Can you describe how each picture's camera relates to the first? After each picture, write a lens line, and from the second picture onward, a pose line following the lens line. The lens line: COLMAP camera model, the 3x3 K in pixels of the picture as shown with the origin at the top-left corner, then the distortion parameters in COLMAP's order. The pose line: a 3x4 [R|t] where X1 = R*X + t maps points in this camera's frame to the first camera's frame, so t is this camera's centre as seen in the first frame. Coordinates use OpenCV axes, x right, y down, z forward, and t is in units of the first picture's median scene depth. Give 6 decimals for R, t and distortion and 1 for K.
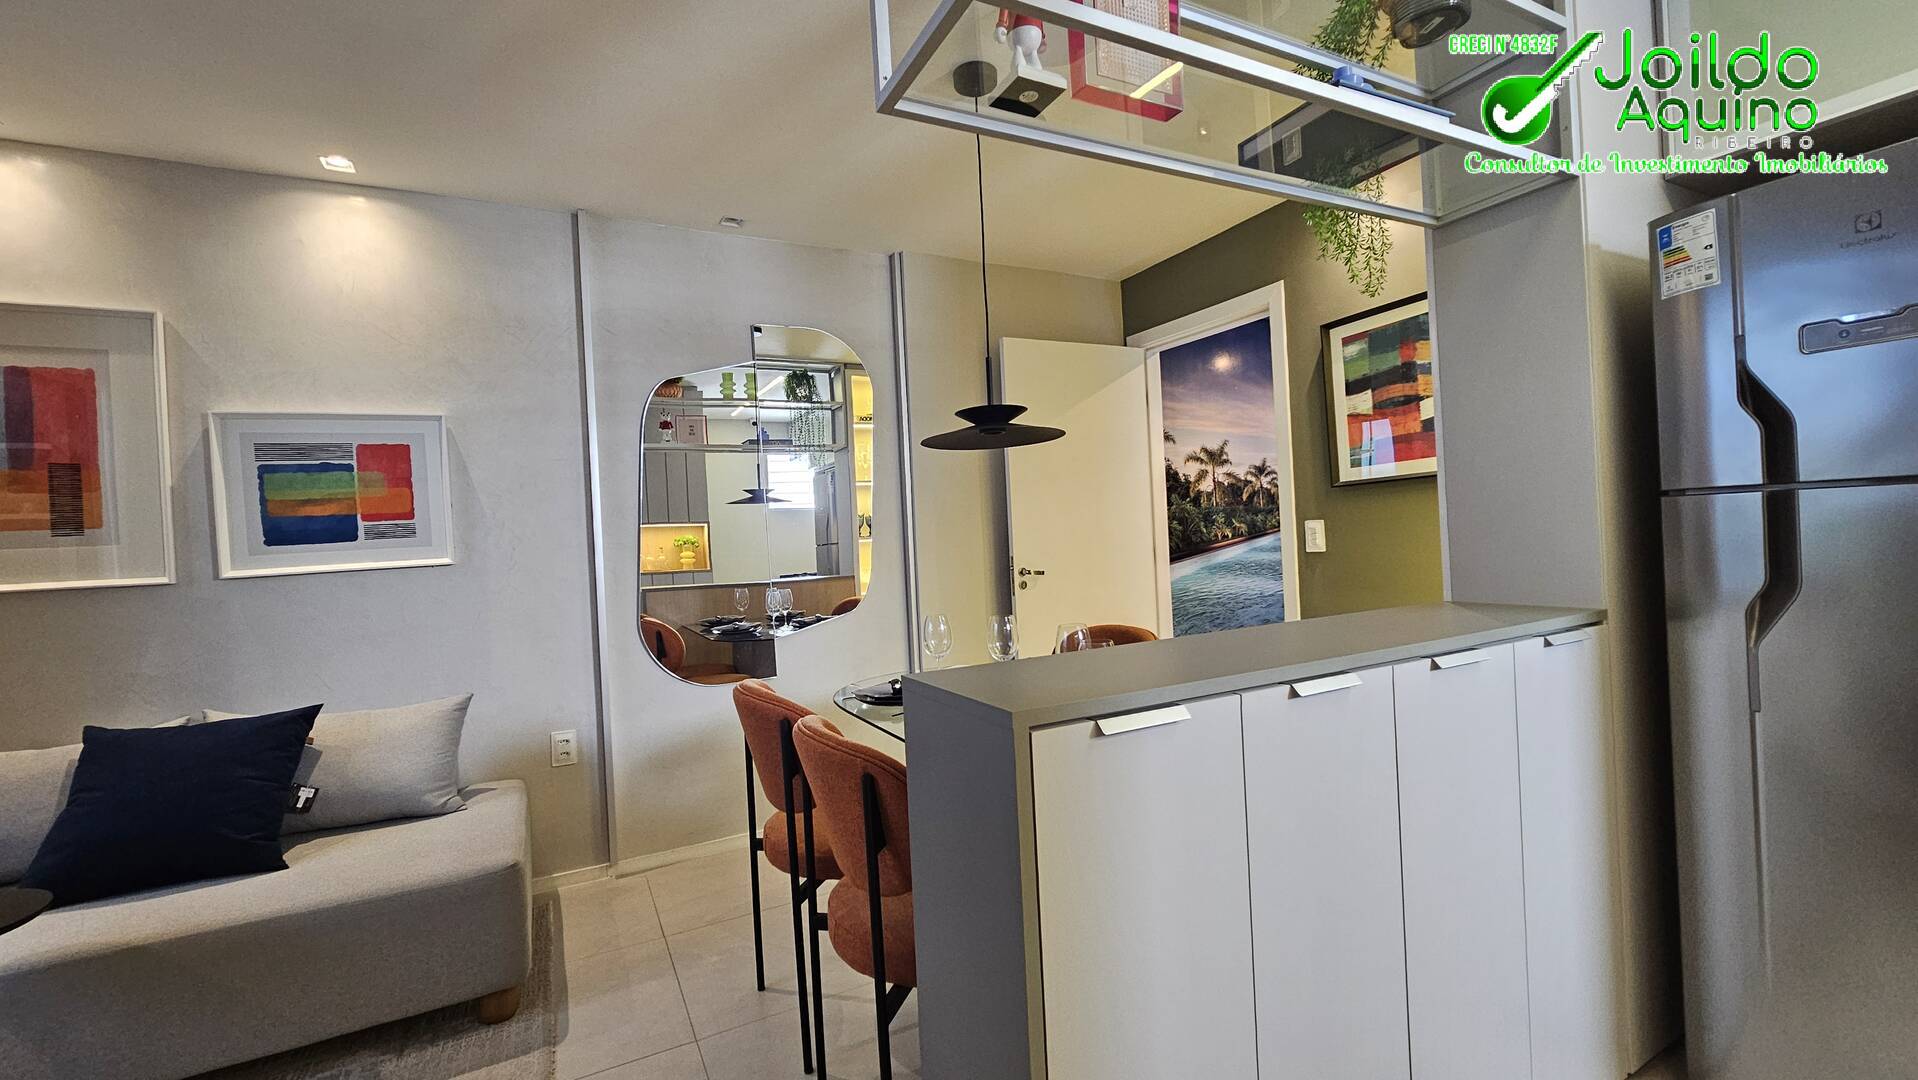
lens RADIAL K [[787.3, 0, 963.7], [0, 787.3, 540.0], [0, 0, 1]] dist [-0.003762, 0.000514]
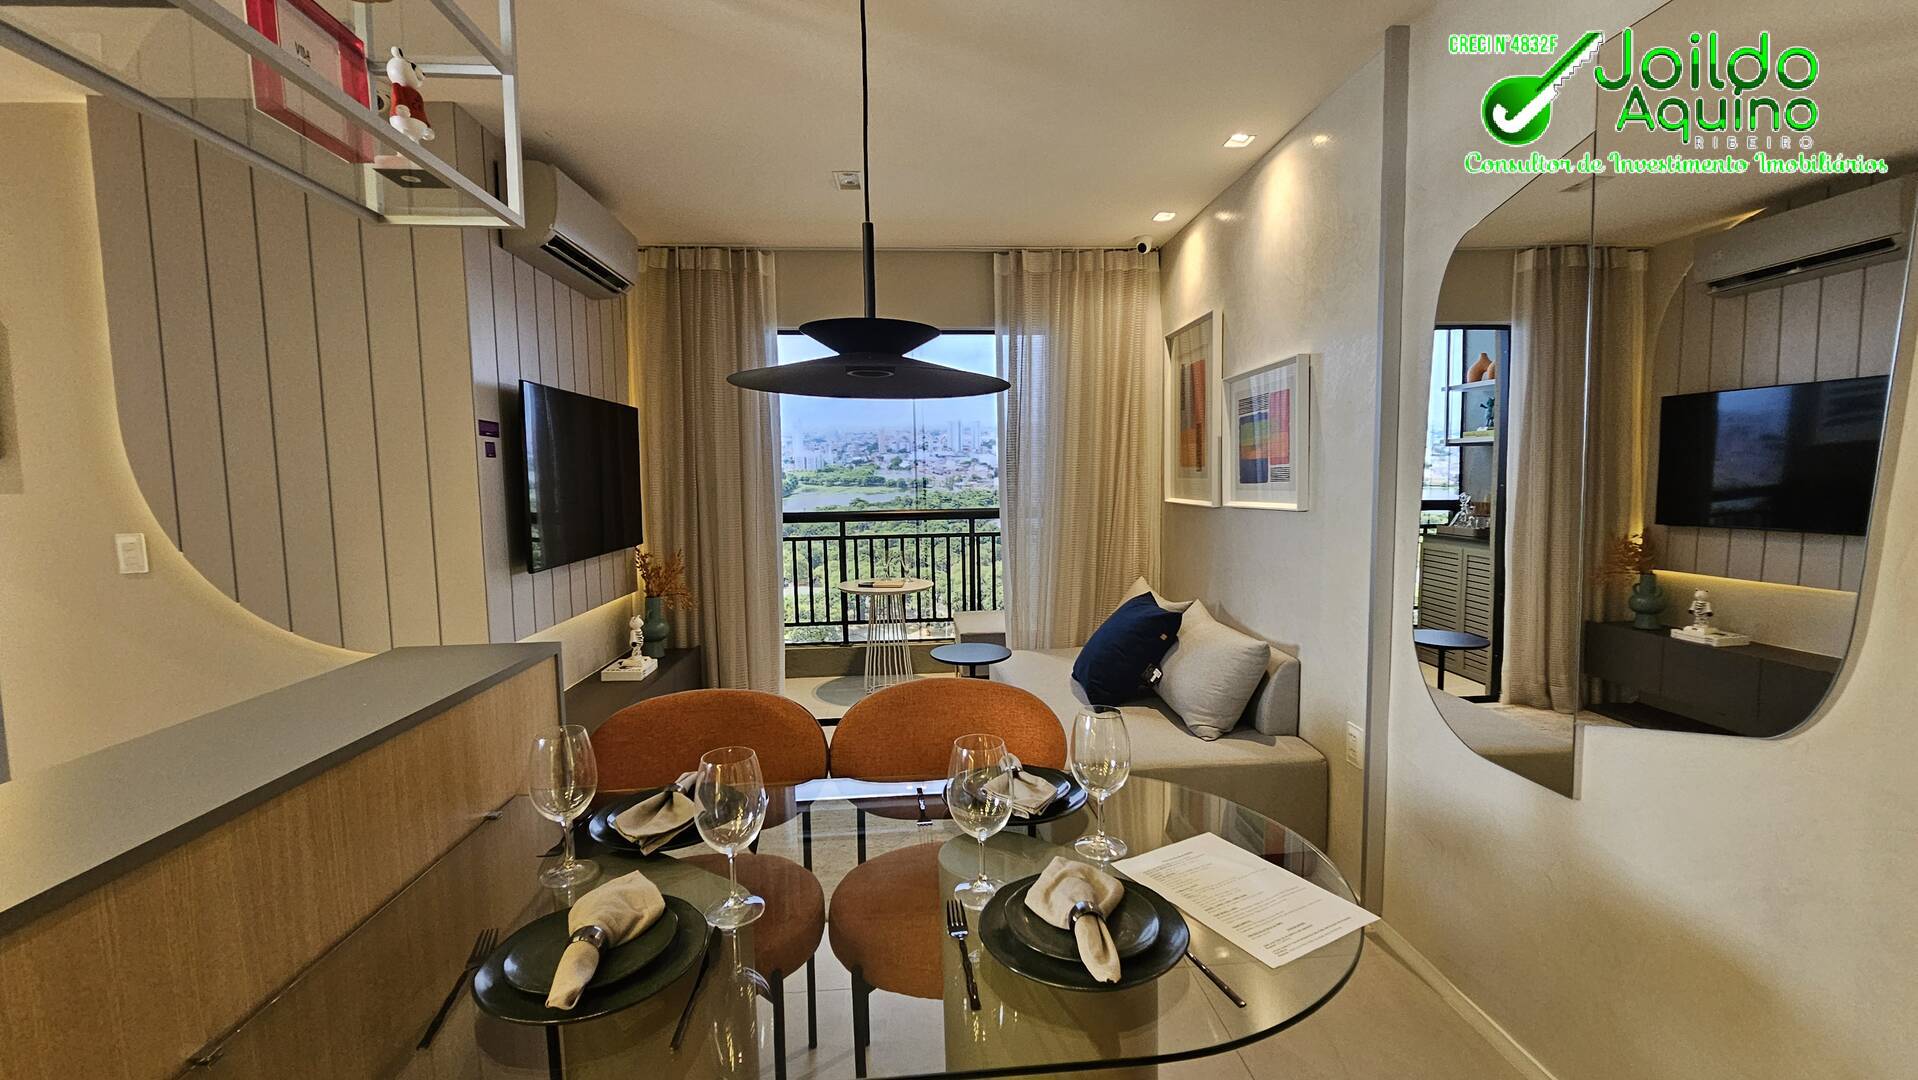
lens RADIAL K [[787.3, 0, 960.3], [0, 787.3, 539.0], [0, 0, 1]] dist [-0.003762, 0.000514]
pose [[-0.404843, 0.126650, -0.905573, 0.416303], [0.027879, 0.991611, 0.126219, -0.072056], [0.913961, 0.025853, -0.404978, 1.056859]]
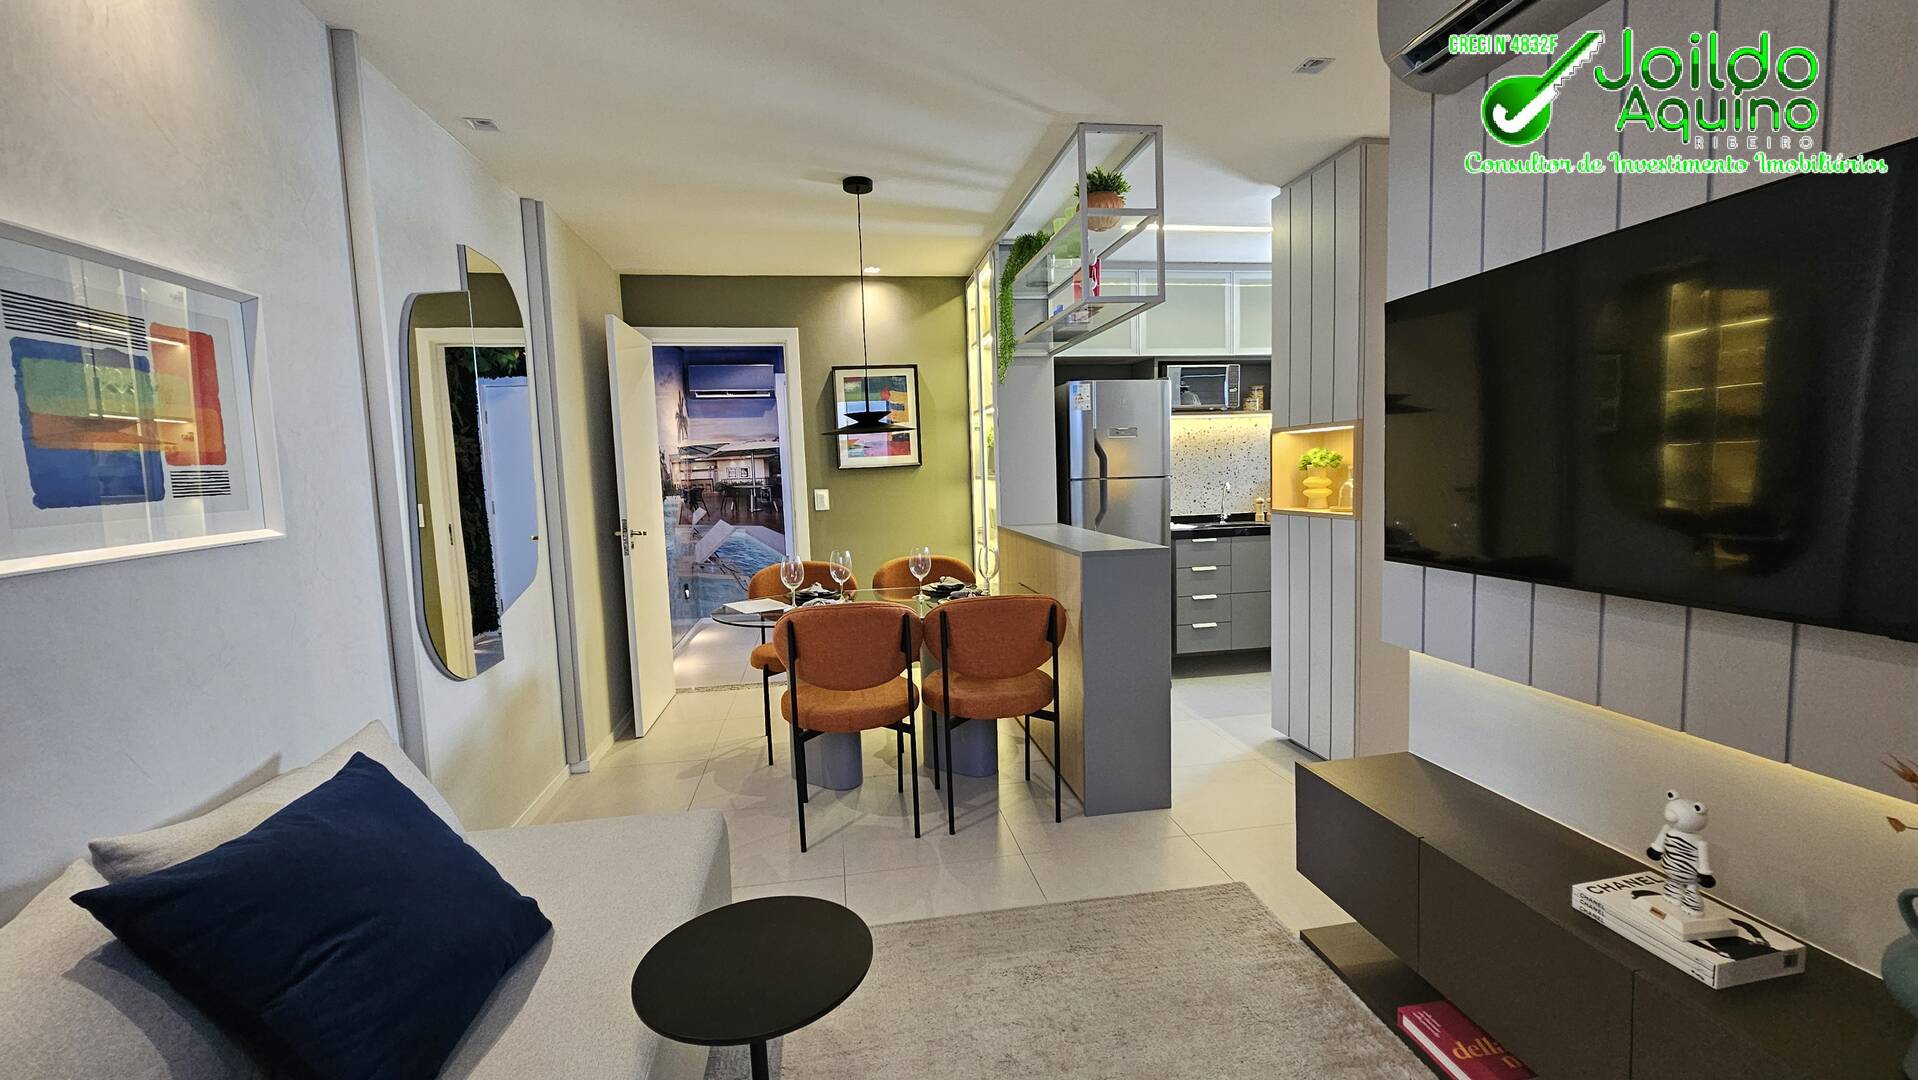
lens RADIAL K [[787.3, 0, 966.1], [0, 787.3, 541.2], [0, 0, 1]] dist [-0.003762, 0.000514]
pose [[0.305235, -0.047825, 0.951075, -1.125636], [0.019883, 0.998840, 0.043846, 0.017087], [-0.952070, 0.005526, 0.305832, 0.296555]]
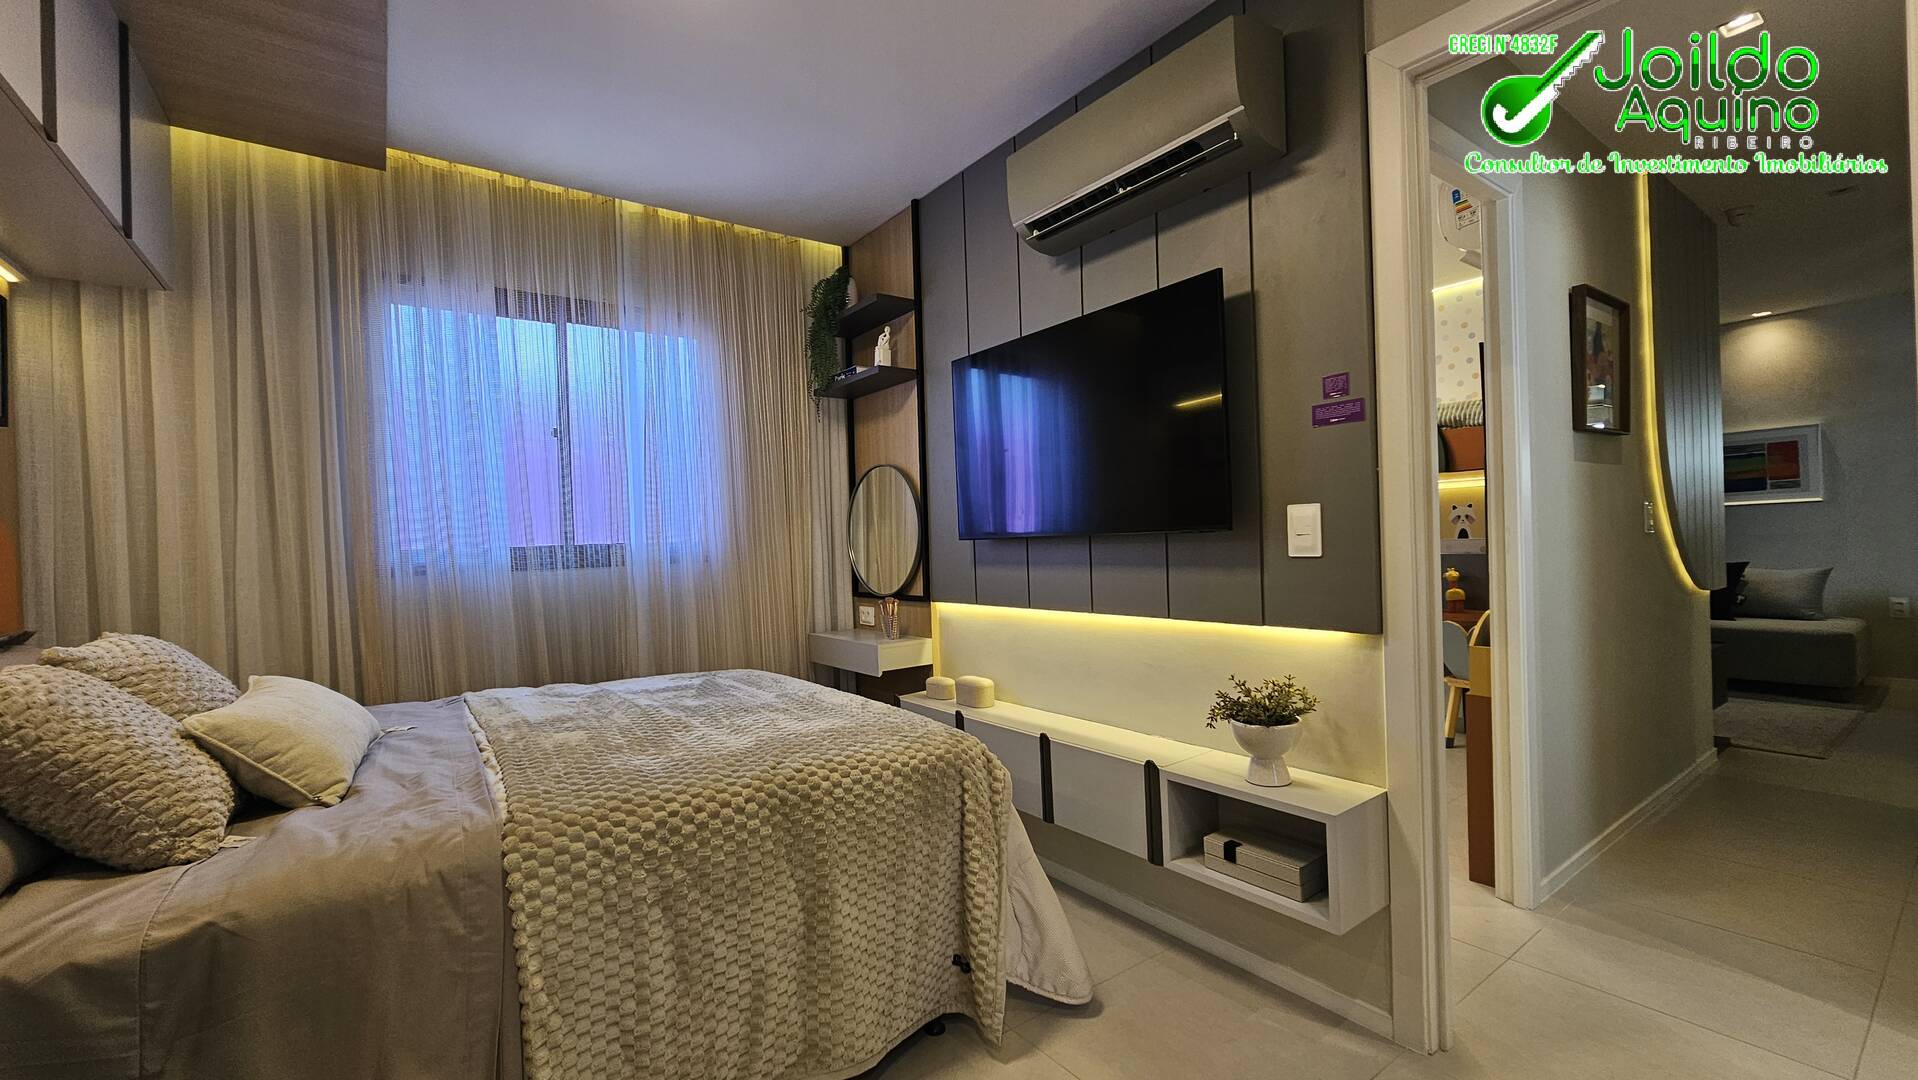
lens RADIAL K [[787.3, 0, 961.9], [0, 787.3, 546.1], [0, 0, 1]] dist [-0.003762, 0.000514]
pose [[0.154501, 0.051561, -0.986646, 0.955823], [0.026550, 0.998060, 0.056315, -0.023550], [0.987636, -0.034897, 0.152832, -1.424643]]
